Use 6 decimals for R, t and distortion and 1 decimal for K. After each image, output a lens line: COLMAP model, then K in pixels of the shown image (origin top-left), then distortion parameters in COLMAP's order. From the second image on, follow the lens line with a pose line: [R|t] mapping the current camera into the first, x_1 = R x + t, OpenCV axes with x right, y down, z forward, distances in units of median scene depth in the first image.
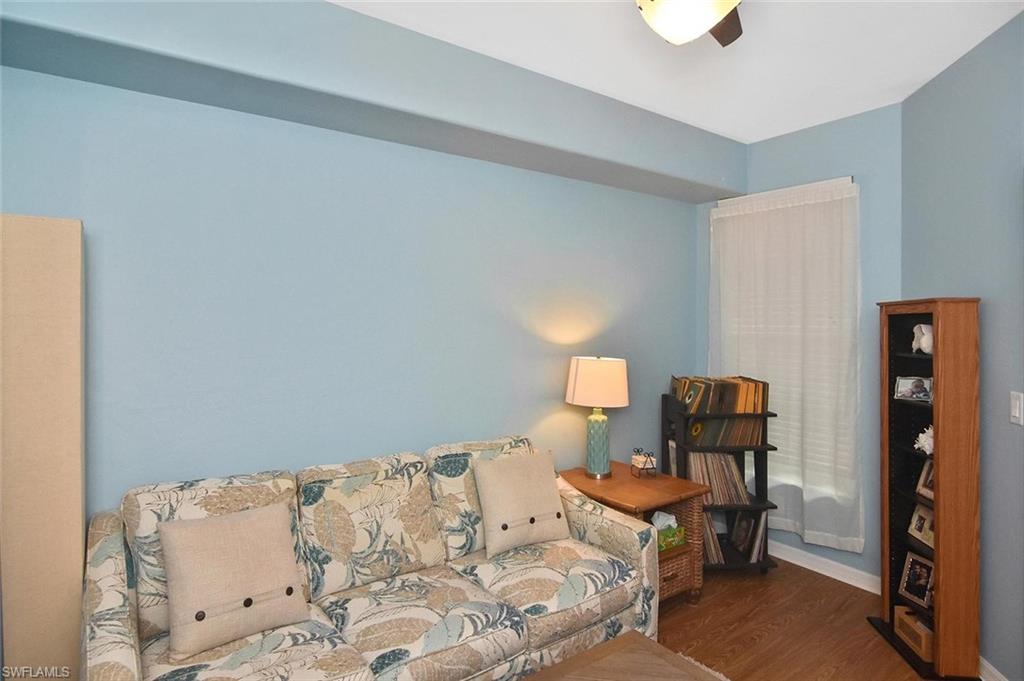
lens RADIAL K [[555.6, 0, 510.7], [0, 555.6, 319.9], [0, 0, 1]] dist [-0.000758, -0.000459]
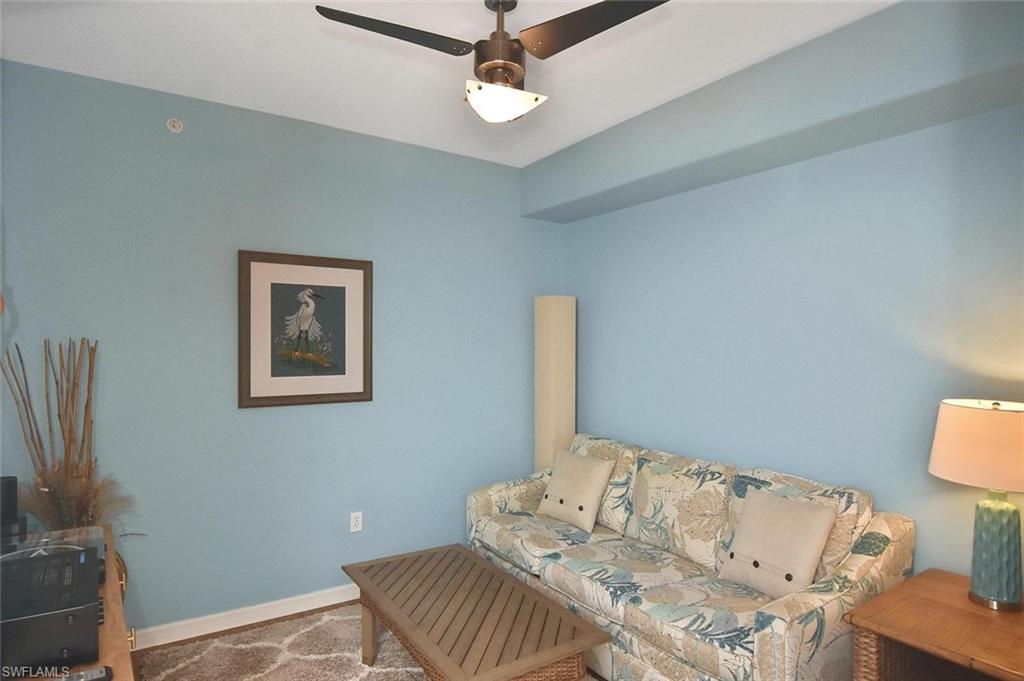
lens RADIAL K [[606.2, 0, 512.0], [0, 606.2, 340.5], [0, 0, 1]] dist [0.001187, 0.000830]
pose [[-0.035777, -0.004474, -0.999350, 0.829283], [0.003450, 0.999983, -0.004600, 0.001538], [0.999354, -0.003613, -0.035761, 0.513929]]
